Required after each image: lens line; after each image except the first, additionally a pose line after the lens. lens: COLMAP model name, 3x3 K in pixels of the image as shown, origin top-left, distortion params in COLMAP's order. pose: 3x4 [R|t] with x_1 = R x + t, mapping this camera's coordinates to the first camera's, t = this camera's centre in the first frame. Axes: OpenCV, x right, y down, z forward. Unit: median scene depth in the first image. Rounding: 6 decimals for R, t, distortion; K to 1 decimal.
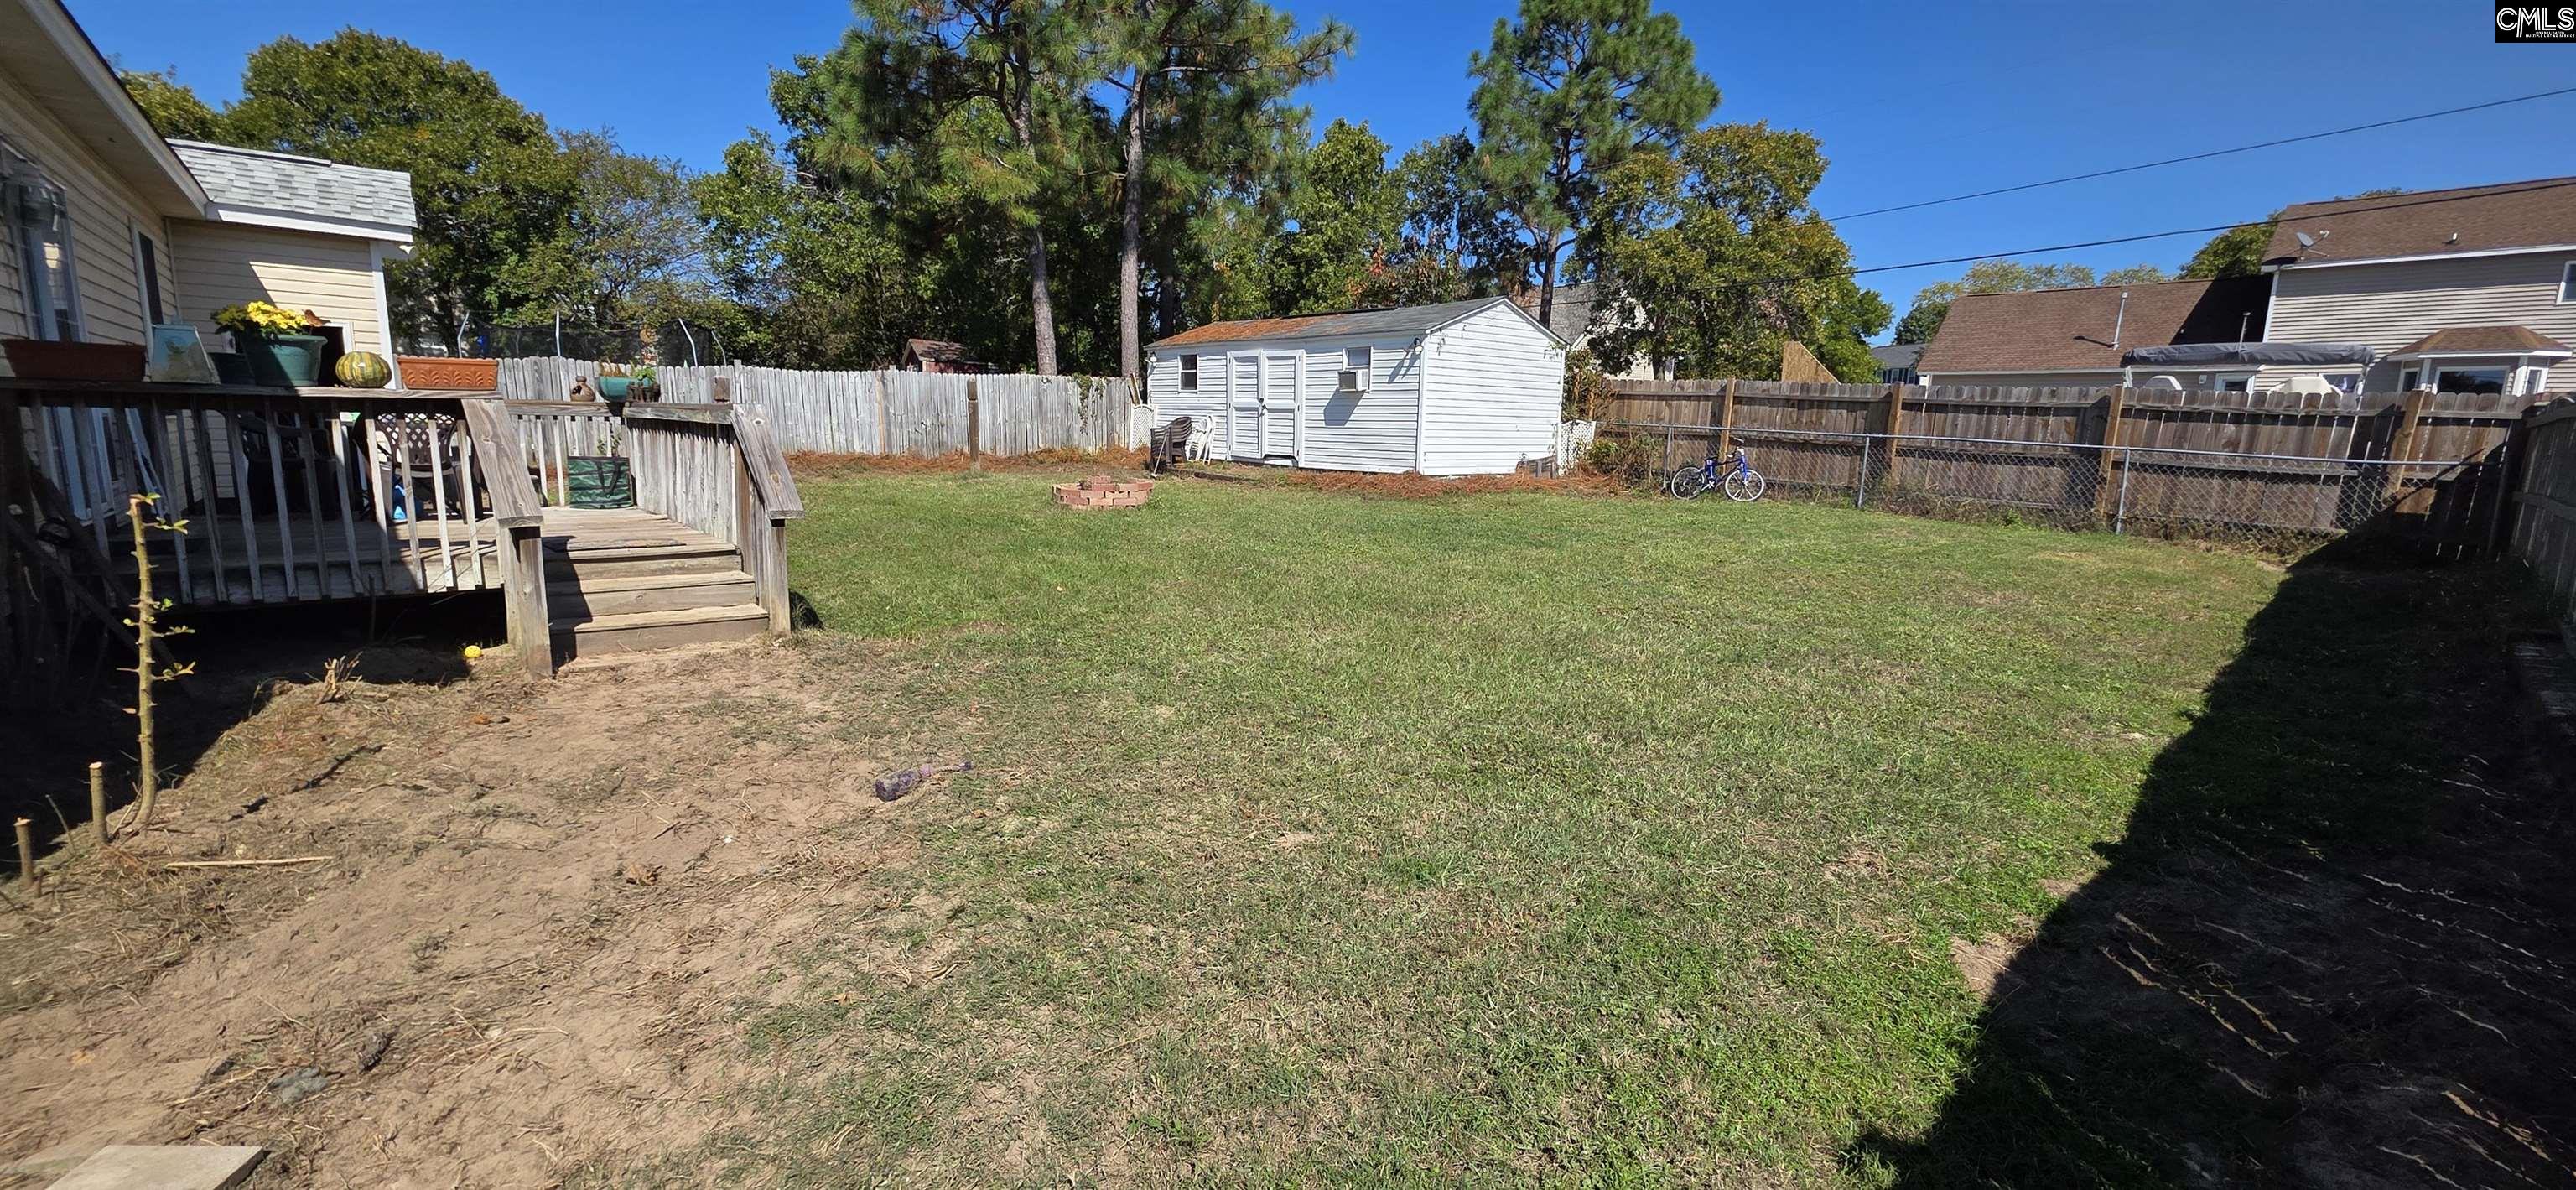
lens RADIAL K [[1032.0, 0, 1295.6], [0, 1032.0, 579.8], [0, 0, 1]] dist [0.001378, -0.000749]
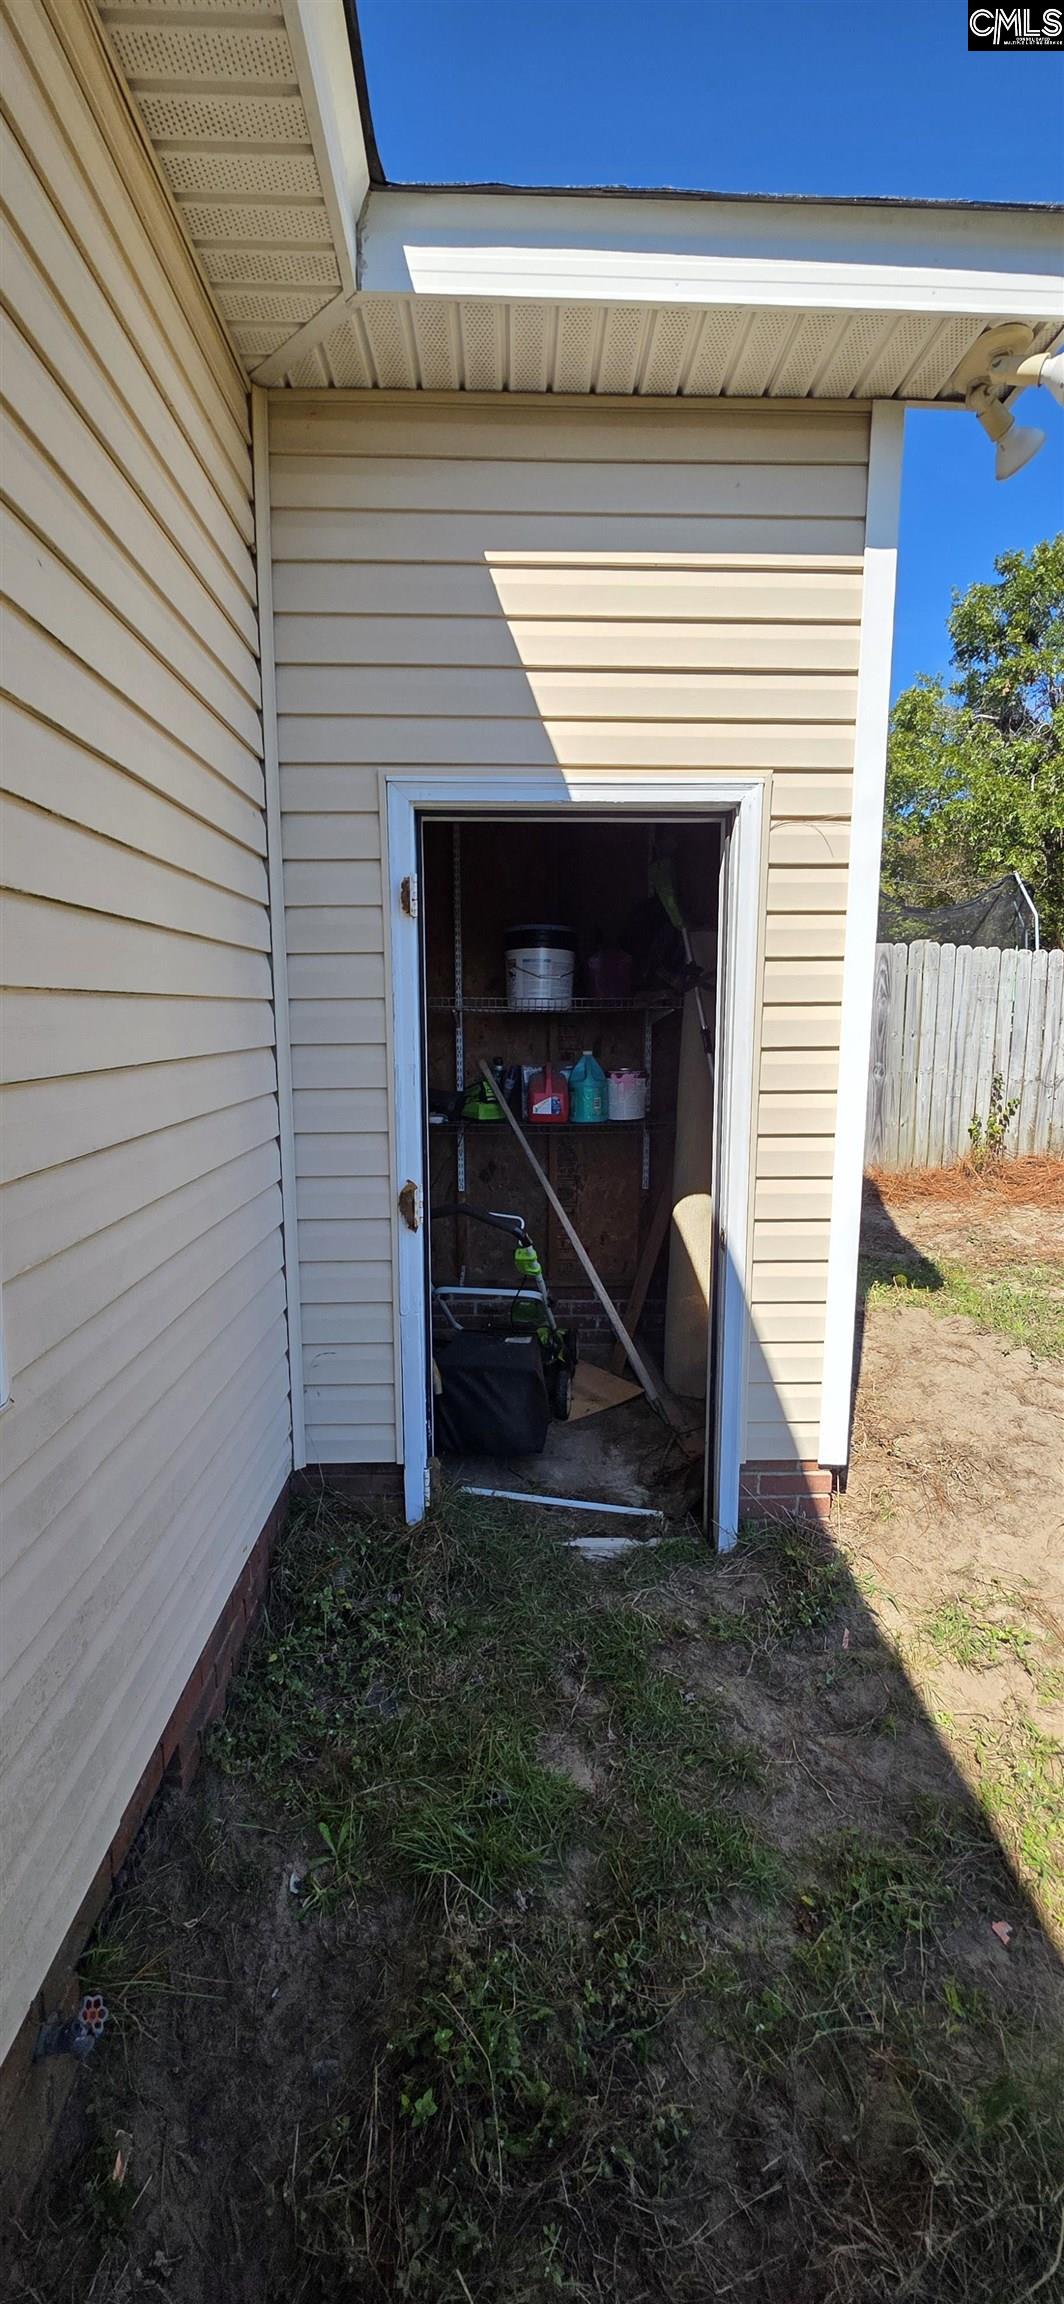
lens RADIAL K [[923.0, 0, 538.6], [0, 923.0, 1149.3], [0, 0, 1]] dist [0.001378, -0.000749]
pose [[0.771737, 0.071453, -0.631915, -0.487319], [-0.076710, 0.996872, 0.019037, -0.097534], [0.631298, 0.033783, 0.774804, 0.479431]]
